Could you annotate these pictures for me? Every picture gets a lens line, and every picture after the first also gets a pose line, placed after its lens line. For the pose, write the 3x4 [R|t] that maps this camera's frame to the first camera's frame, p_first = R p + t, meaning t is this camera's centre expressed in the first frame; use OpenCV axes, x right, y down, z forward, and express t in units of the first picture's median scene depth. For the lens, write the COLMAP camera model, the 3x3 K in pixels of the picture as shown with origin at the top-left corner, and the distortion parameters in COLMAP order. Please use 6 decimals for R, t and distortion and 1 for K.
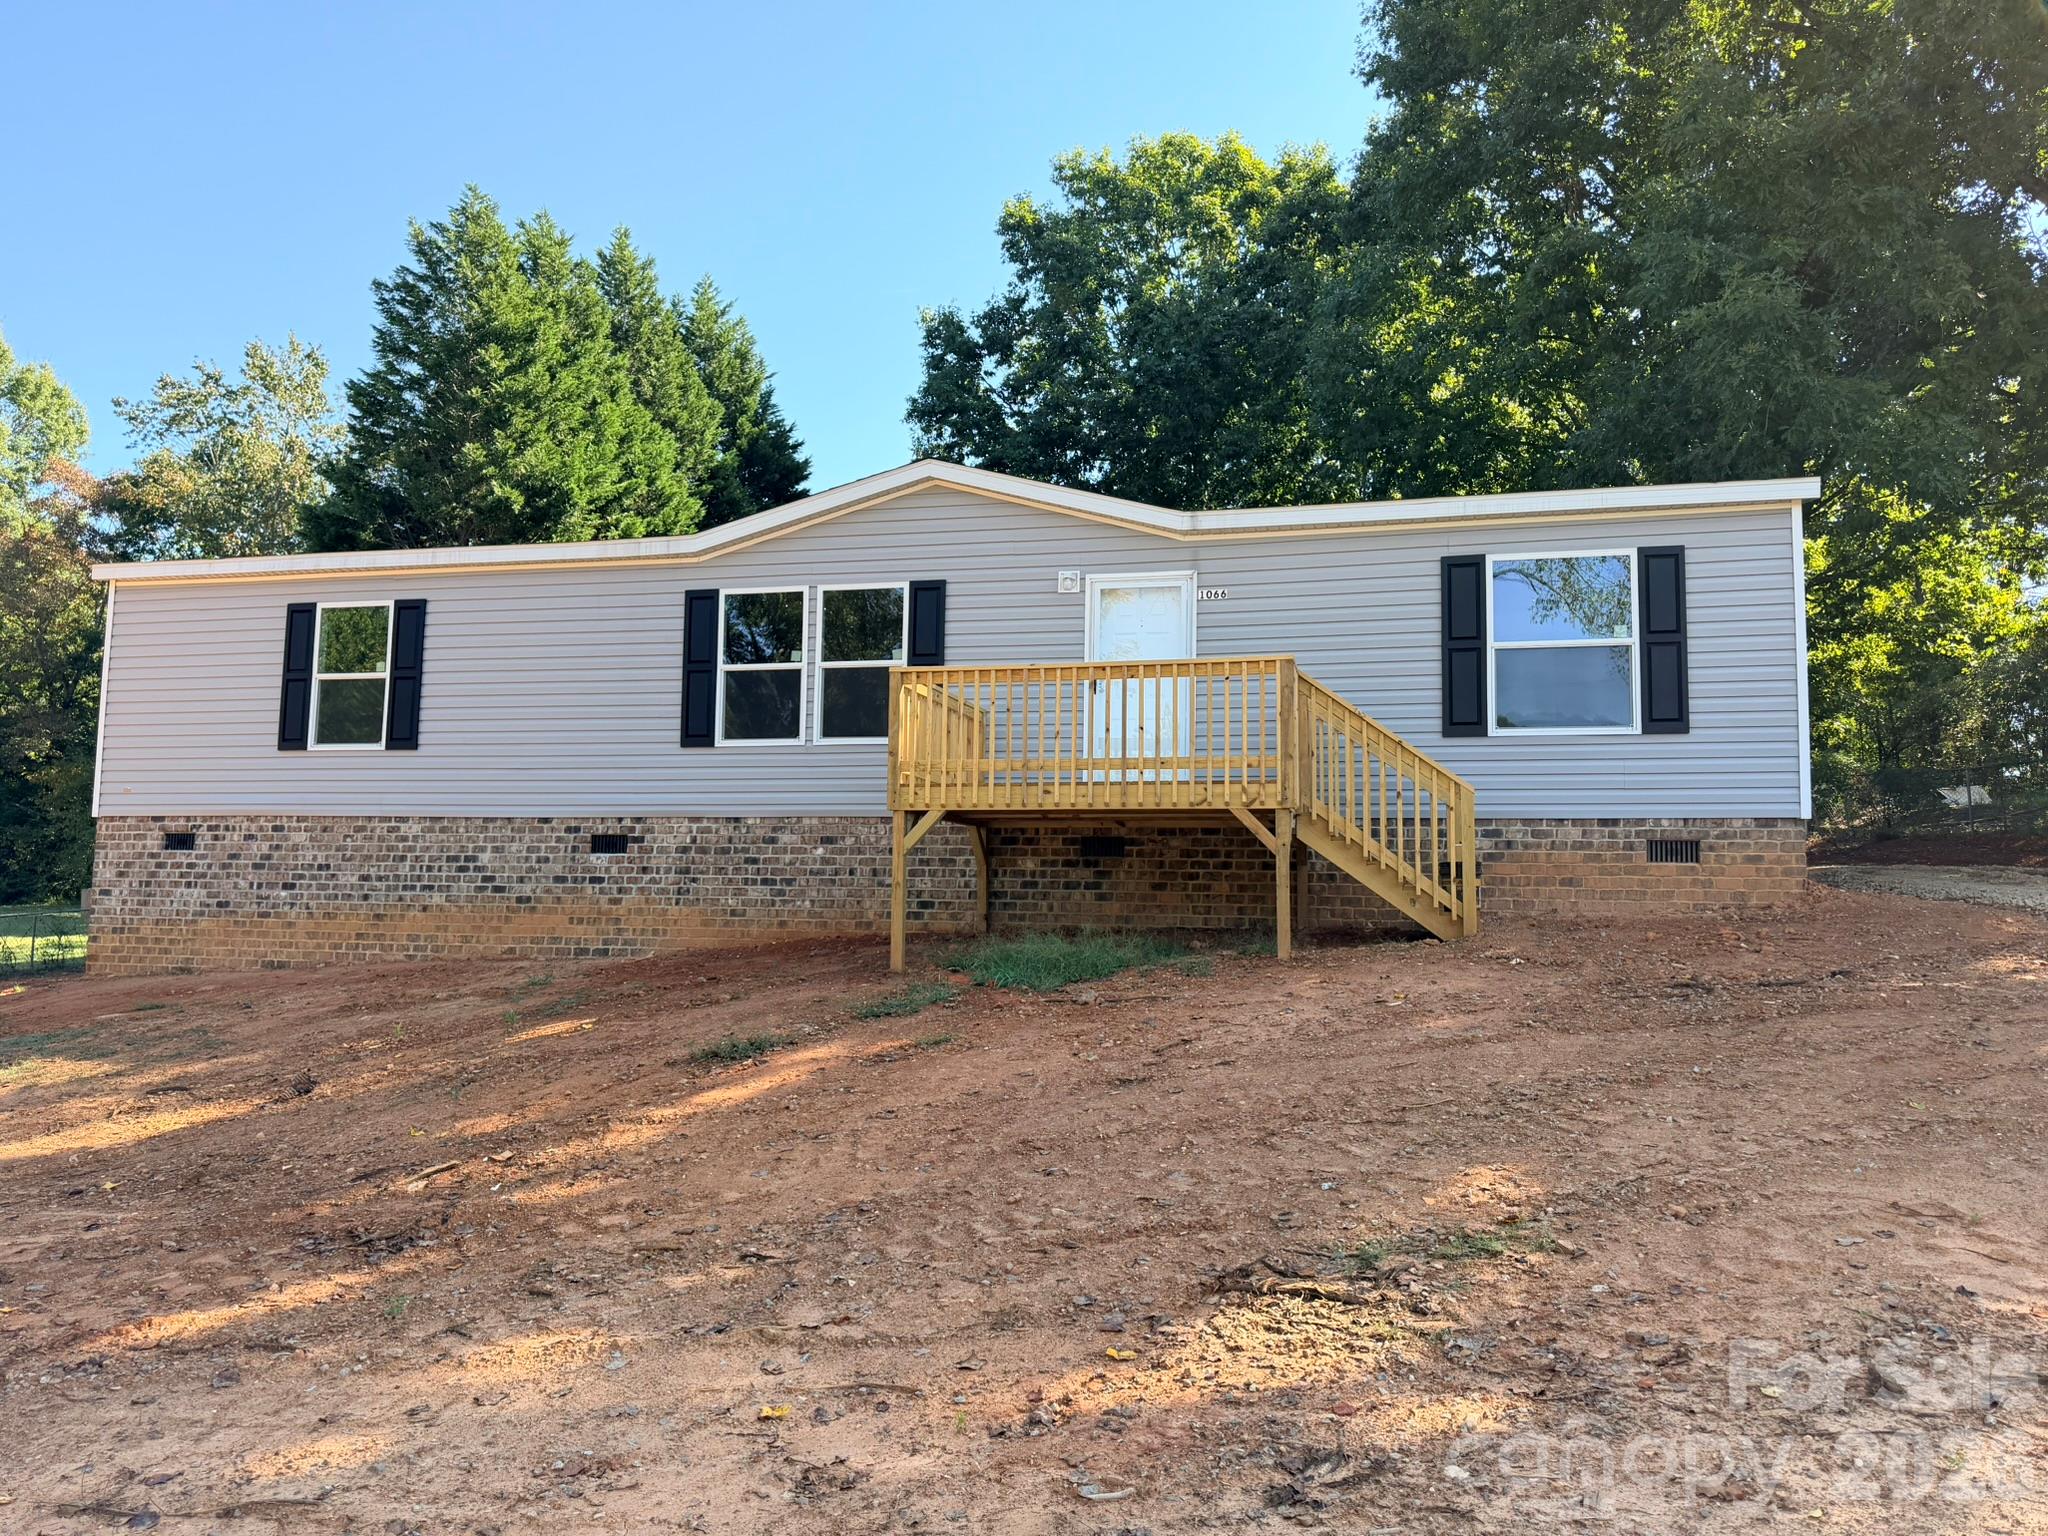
lens RADIAL K [[1469.4, 0, 1024.0], [0, 1469.4, 768.0], [0, 0, 1]] dist [0.179086, -0.401353]
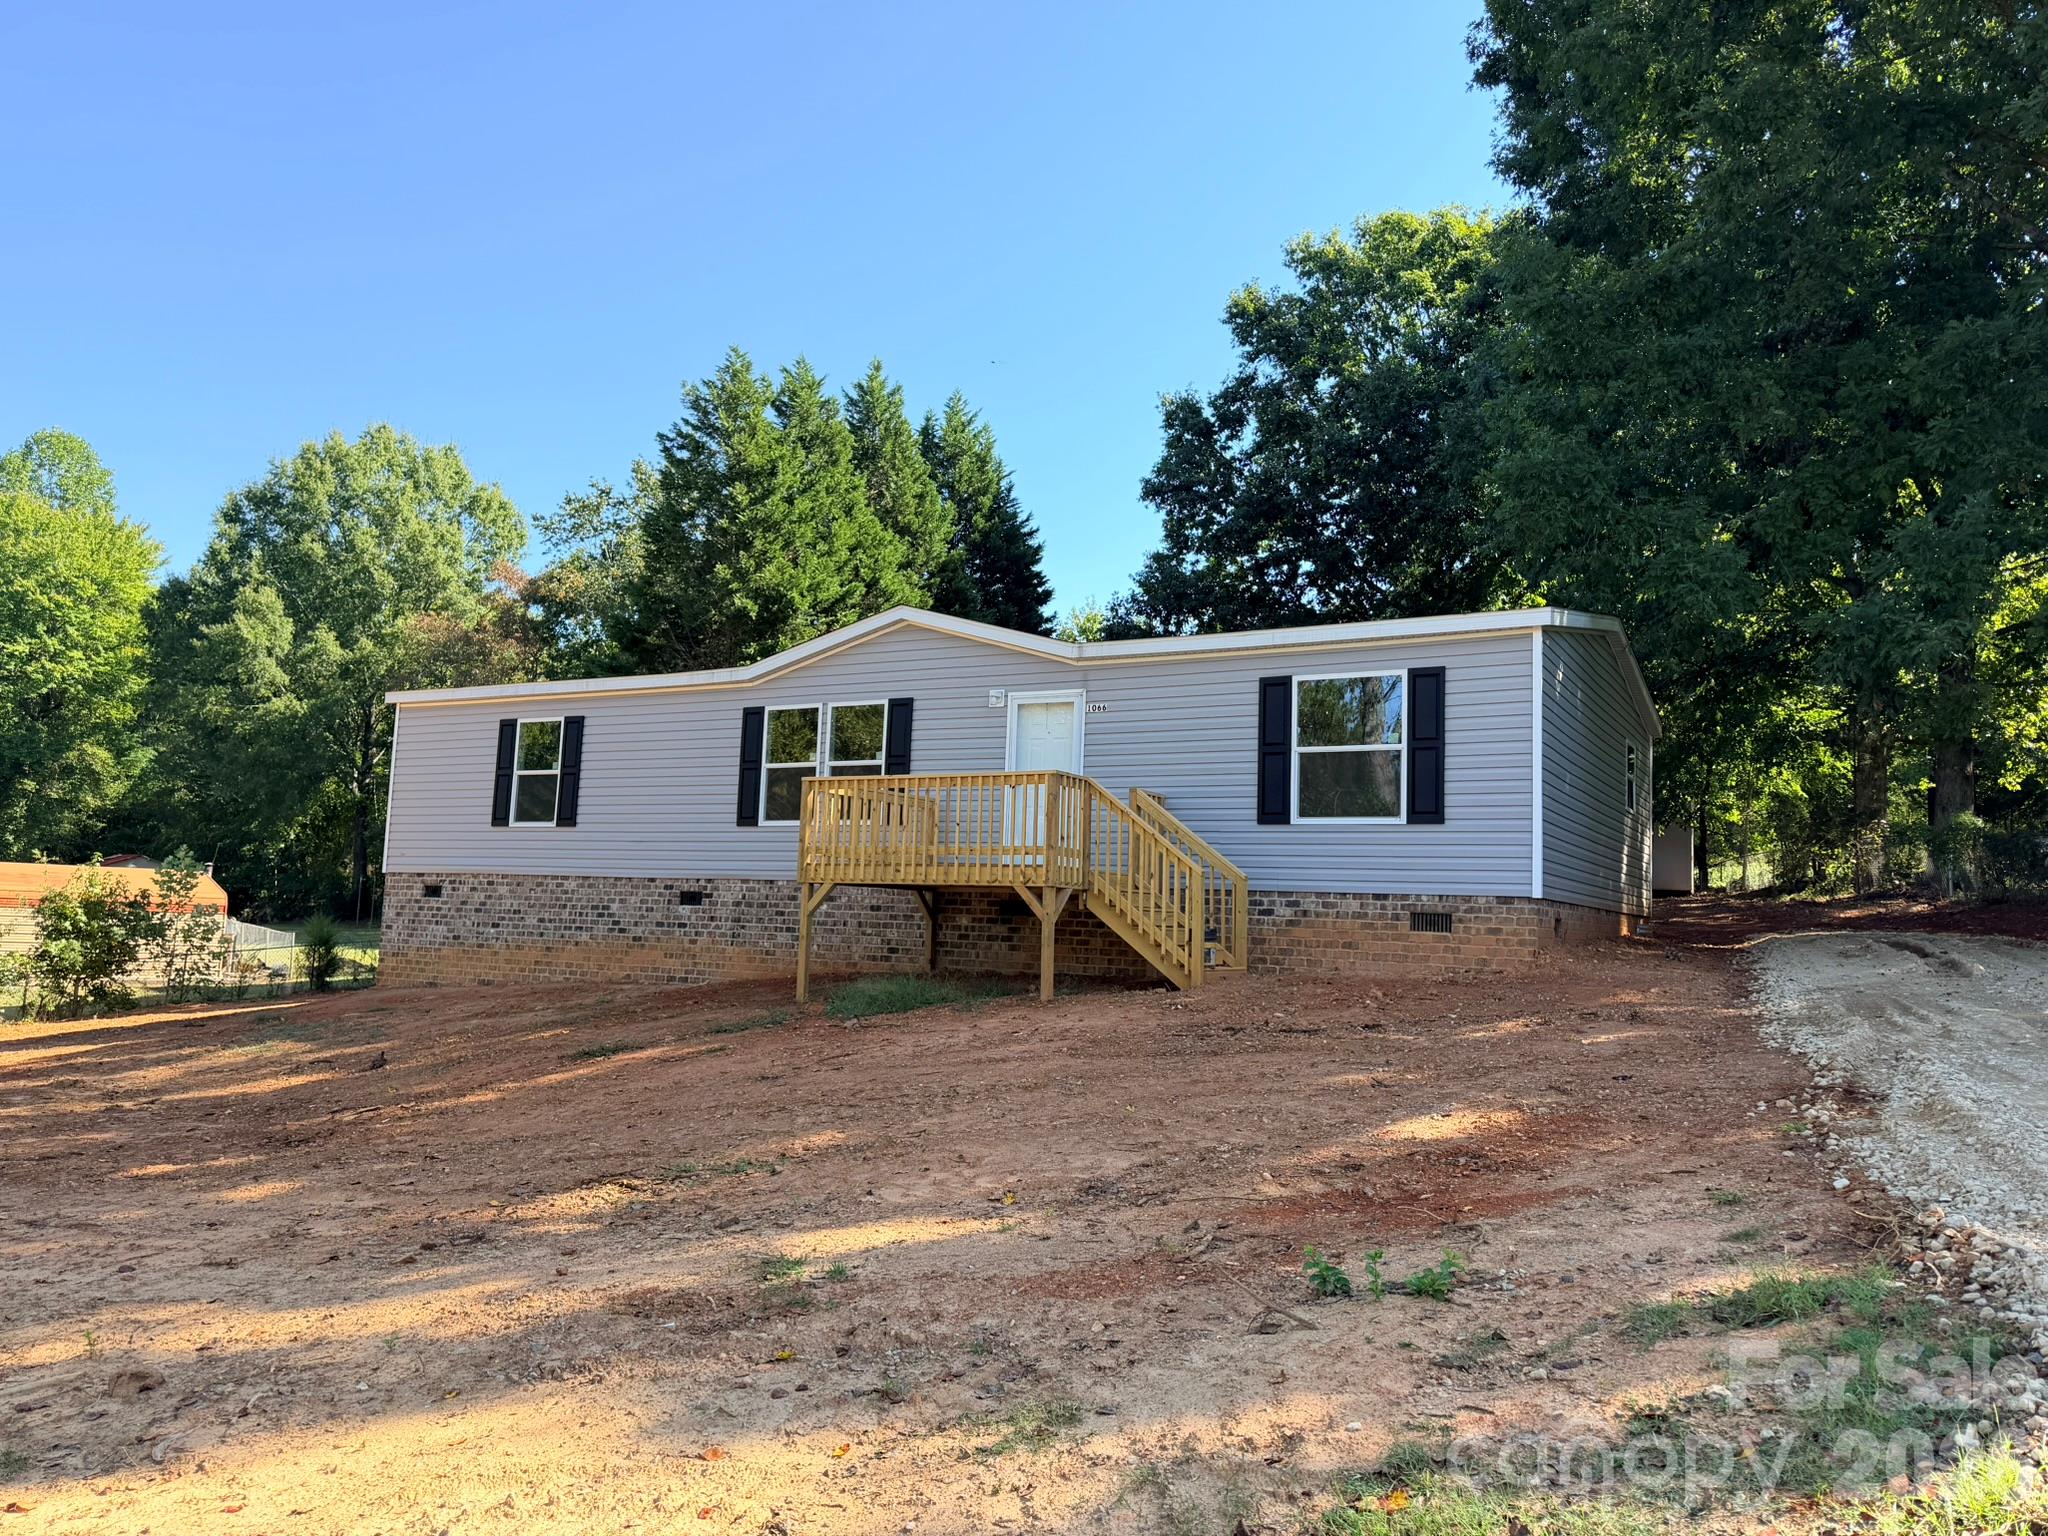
lens RADIAL K [[1469.4, 0, 1024.0], [0, 1469.4, 768.0], [0, 0, 1]] dist [0.179086, -0.401353]
pose [[0.960601, -0.009854, -0.277757, 0.361492], [0.004646, 0.999801, -0.019400, -0.037029], [0.277893, 0.017345, 0.960455, -0.189890]]
